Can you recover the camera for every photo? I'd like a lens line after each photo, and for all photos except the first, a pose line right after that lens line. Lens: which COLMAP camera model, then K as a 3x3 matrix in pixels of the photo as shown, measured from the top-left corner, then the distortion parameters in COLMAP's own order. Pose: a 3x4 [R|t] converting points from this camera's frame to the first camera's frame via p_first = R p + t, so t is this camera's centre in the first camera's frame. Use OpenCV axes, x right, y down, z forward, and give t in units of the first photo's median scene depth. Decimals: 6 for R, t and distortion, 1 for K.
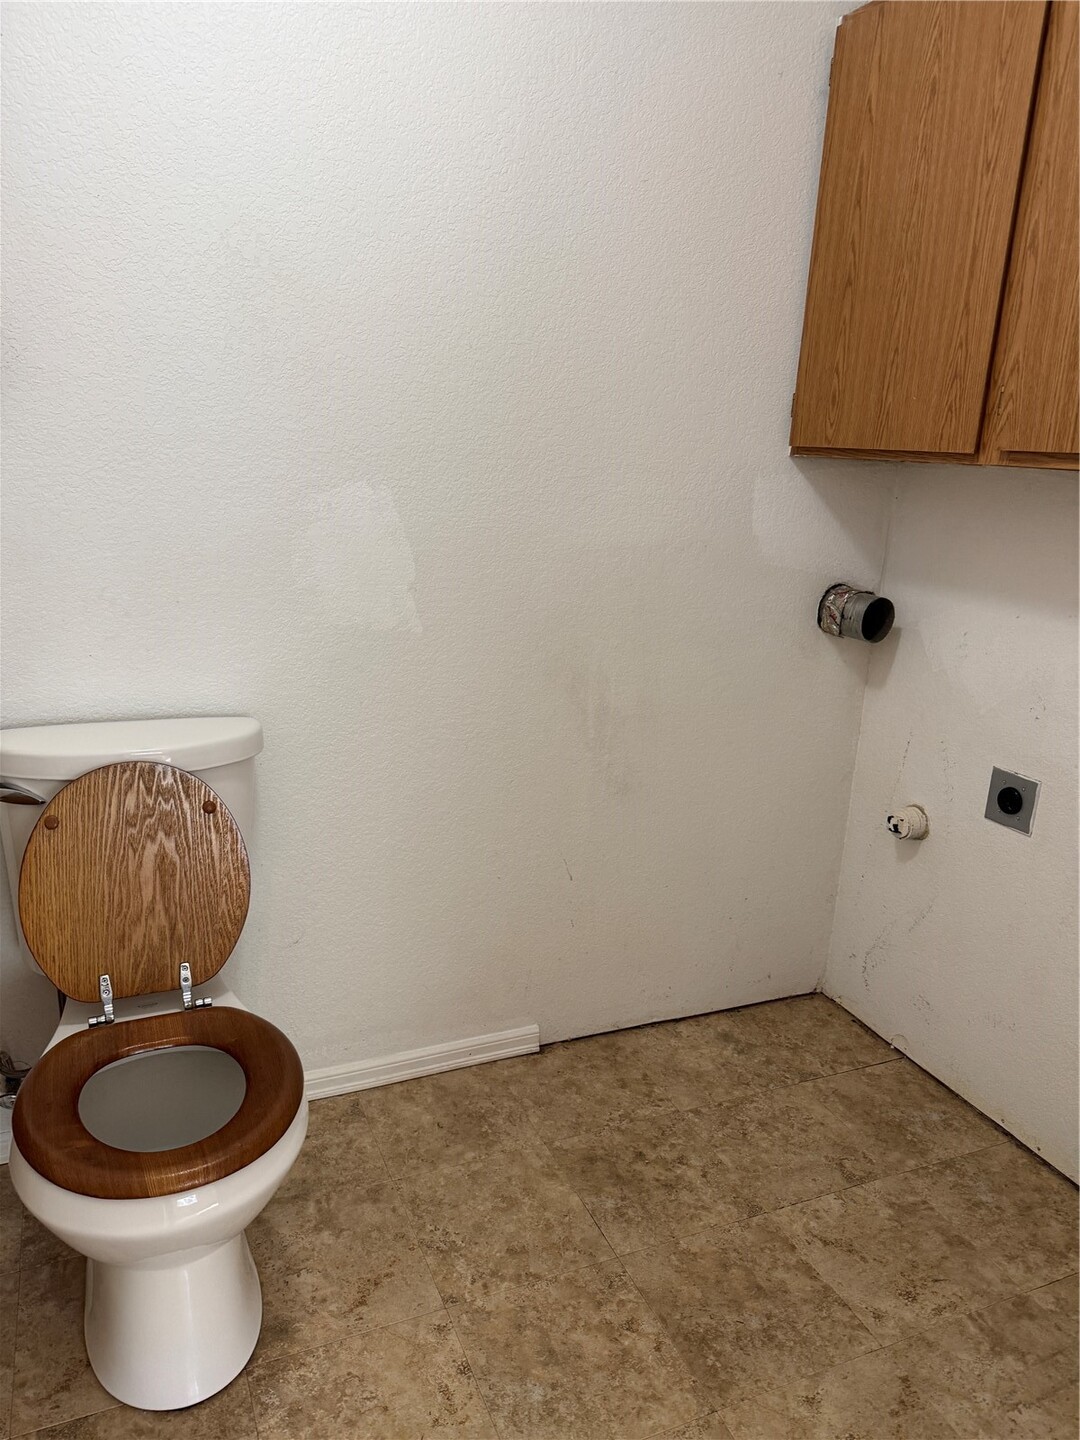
lens RADIAL K [[1016.3, 0, 538.7], [0, 1016.3, 731.8], [0, 0, 1]] dist [0.025652, -0.029222]
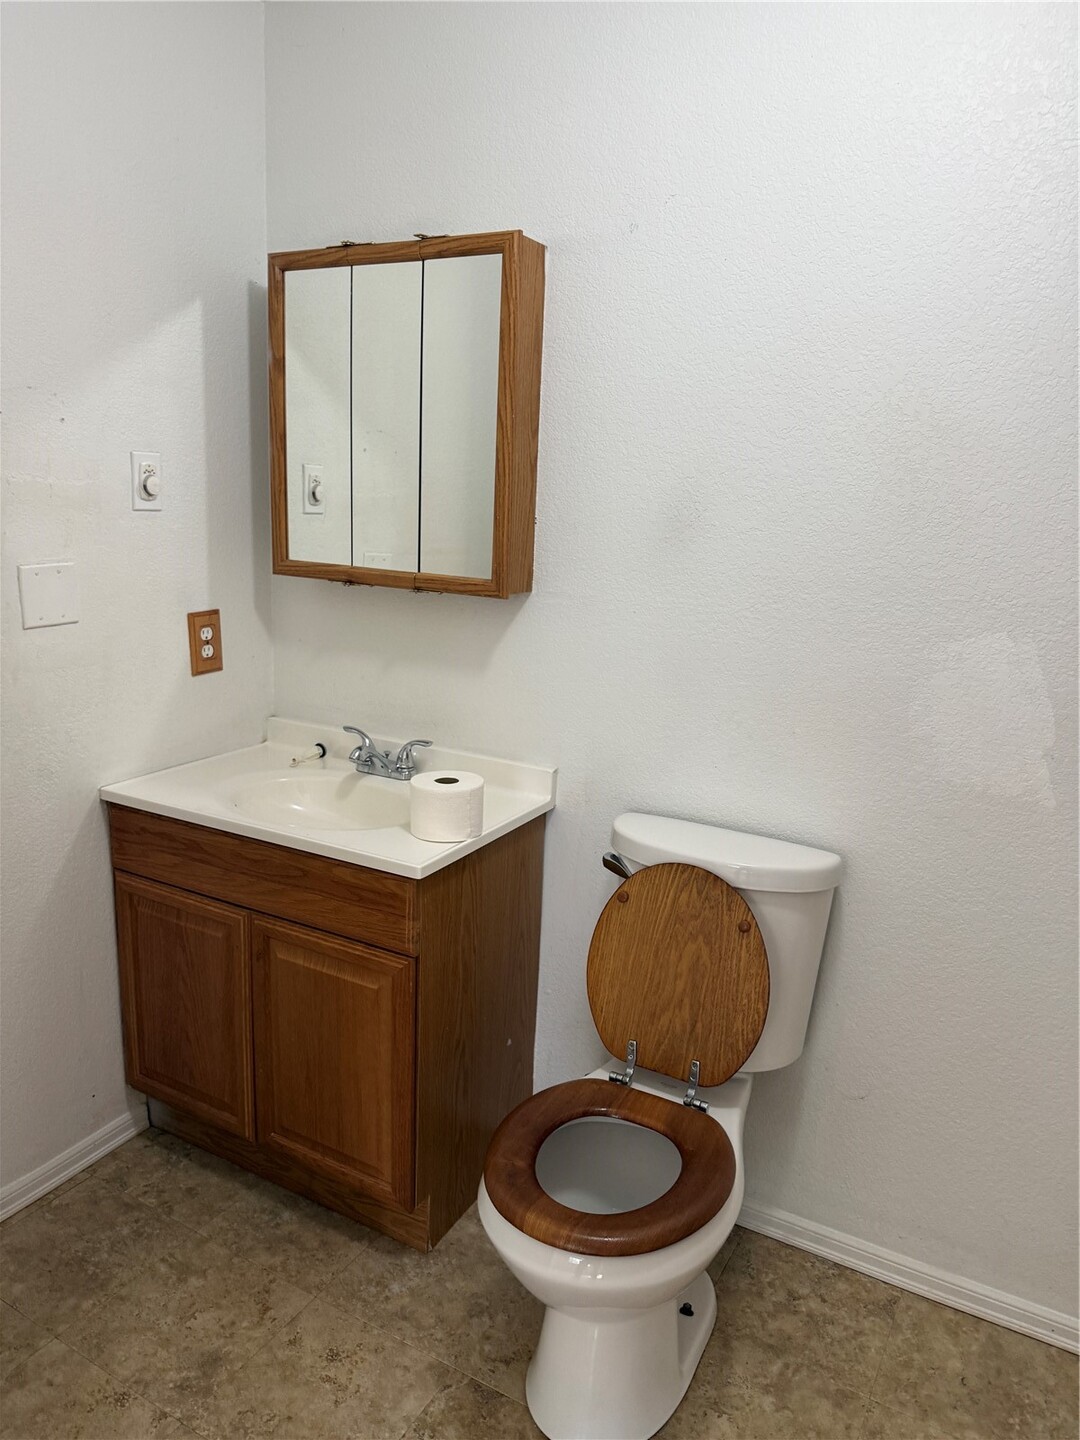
lens RADIAL K [[1016.3, 0, 538.7], [0, 1016.3, 731.8], [0, 0, 1]] dist [0.025652, -0.029222]
pose [[0.607811, 0.153736, -0.779058, 0.316206], [-0.226286, 0.973935, 0.015647, -0.085078], [0.761157, 0.166780, 0.626757, 0.133635]]
